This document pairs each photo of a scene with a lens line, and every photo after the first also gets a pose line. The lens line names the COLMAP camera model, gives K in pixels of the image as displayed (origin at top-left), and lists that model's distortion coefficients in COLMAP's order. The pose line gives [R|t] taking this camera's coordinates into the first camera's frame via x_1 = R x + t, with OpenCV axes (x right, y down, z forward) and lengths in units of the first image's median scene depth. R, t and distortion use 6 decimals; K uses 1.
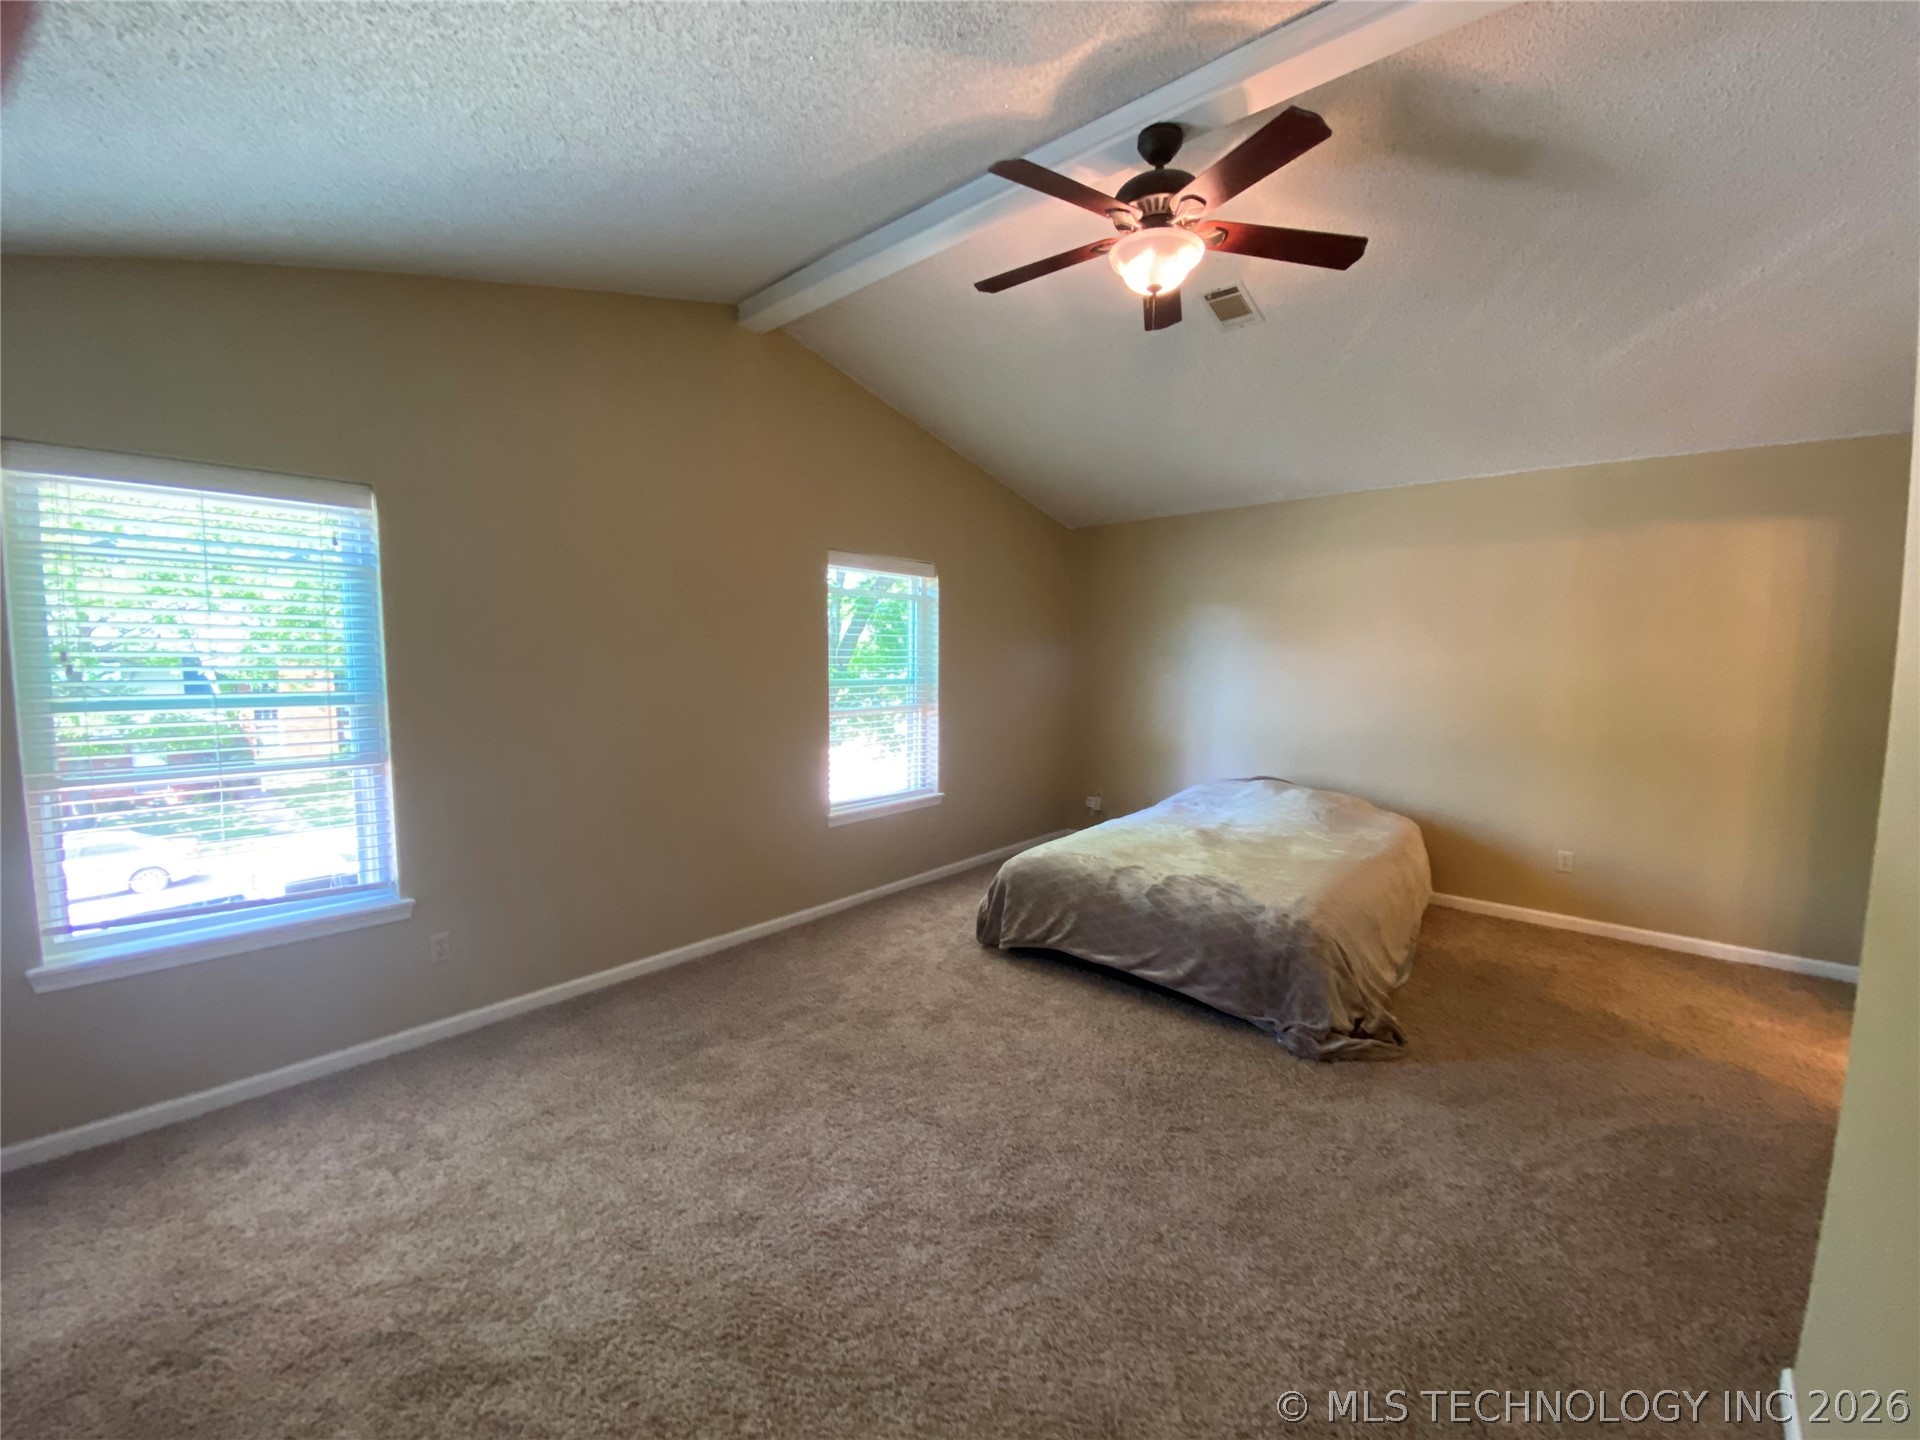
lens RADIAL K [[771.6, 0, 960.0], [0, 771.6, 720.0], [0, 0, 1]] dist [0.003675, -0.000373]
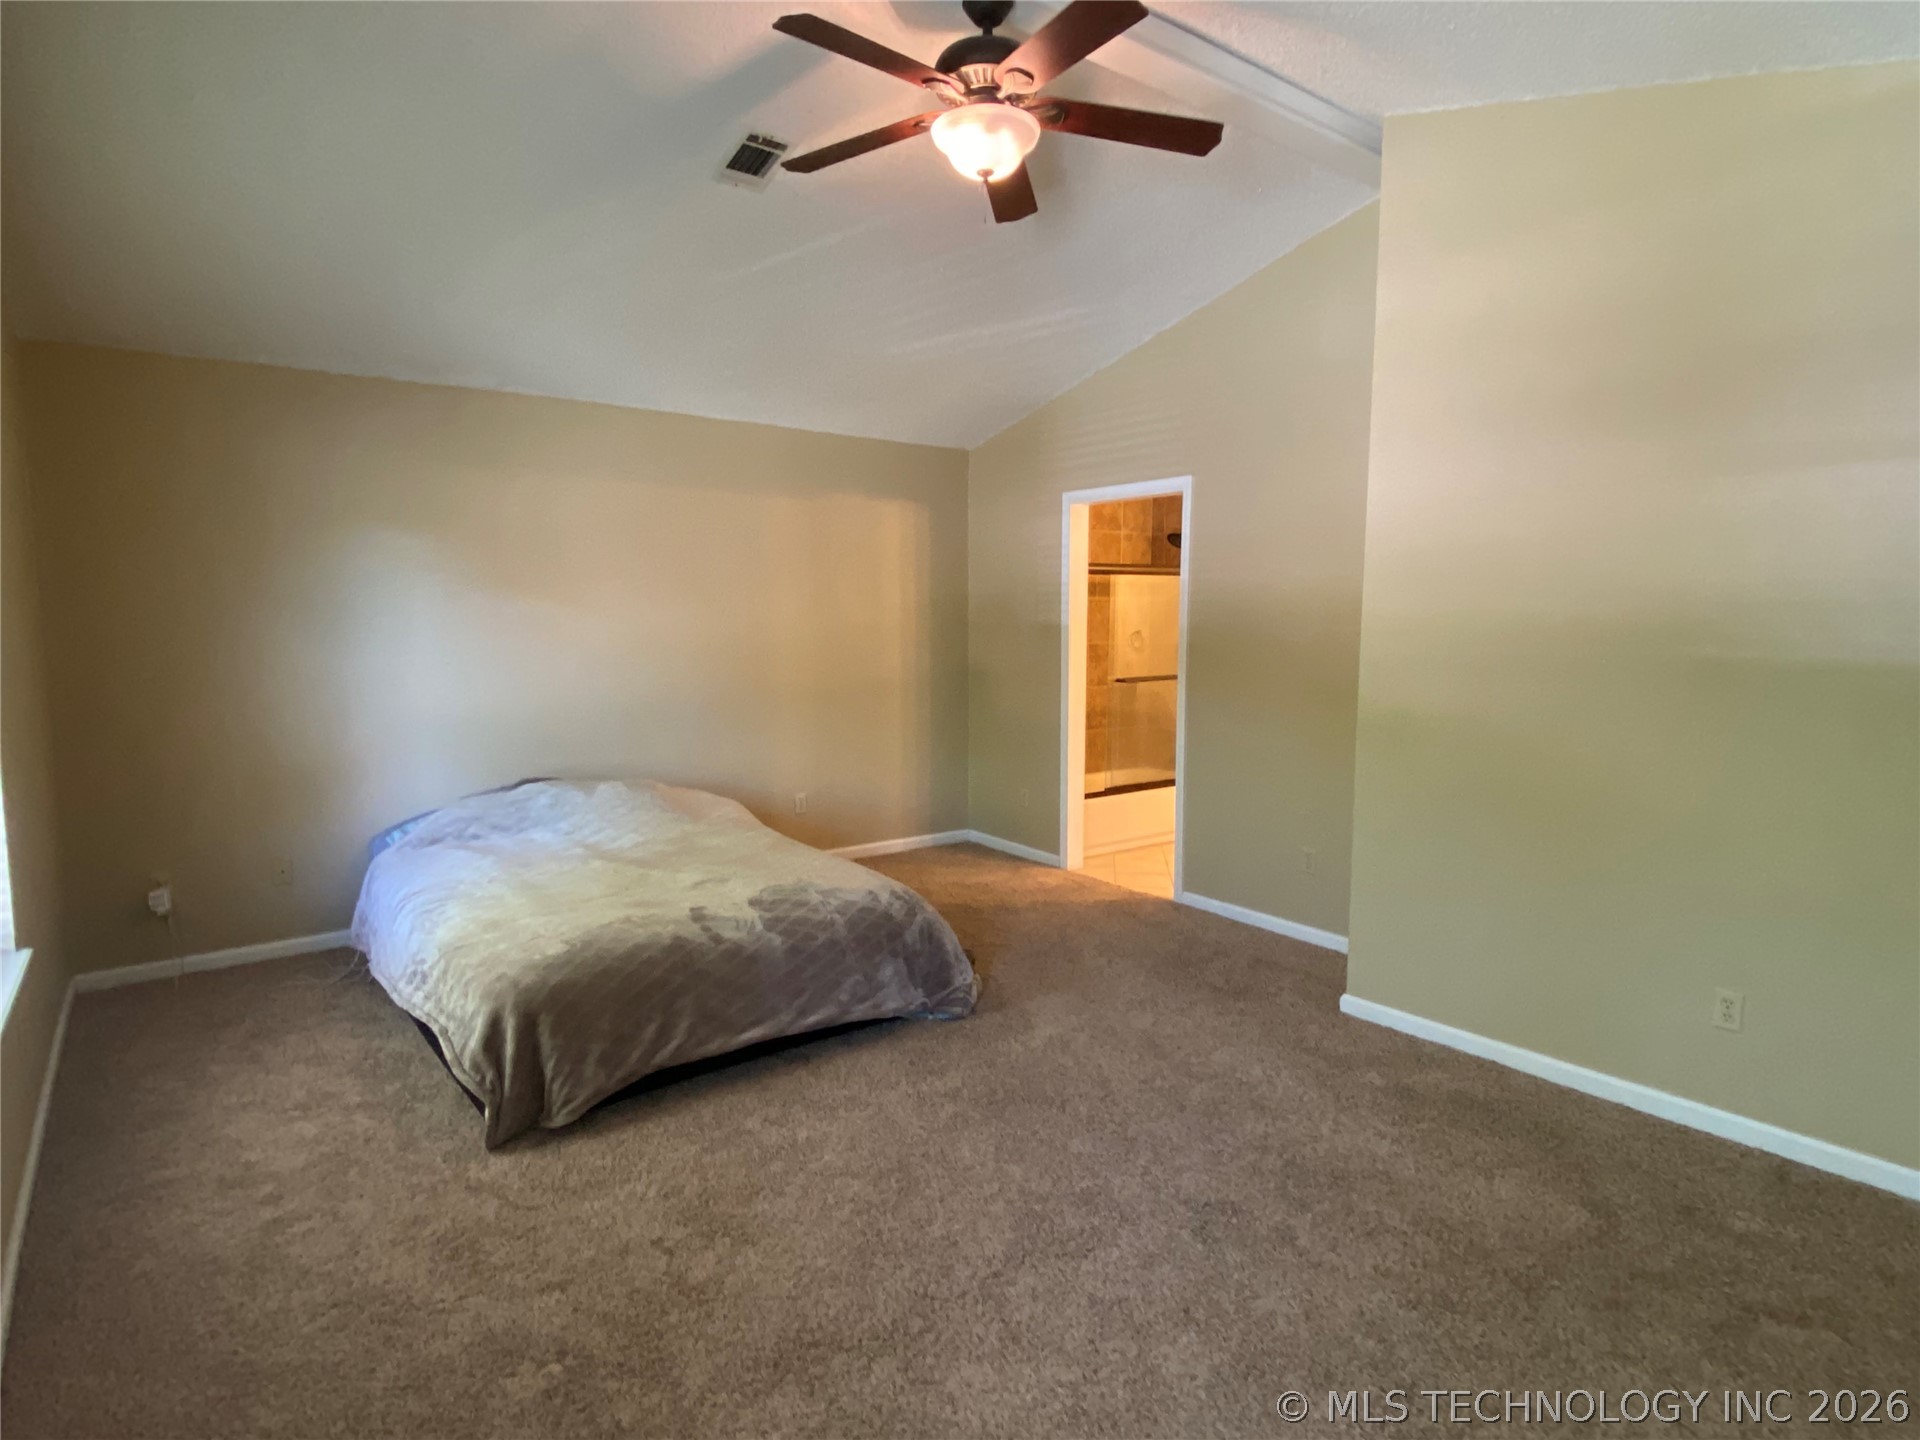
lens RADIAL K [[1063.8, 0, 960.0], [0, 1063.8, 720.0], [0, 0, 1]] dist [-0.001357, -0.000660]
pose [[0.197180, -0.104718, 0.974759, -0.667111], [0.091415, 0.991911, 0.088069, -0.042676], [-0.976096, 0.071742, 0.205158, 0.577308]]
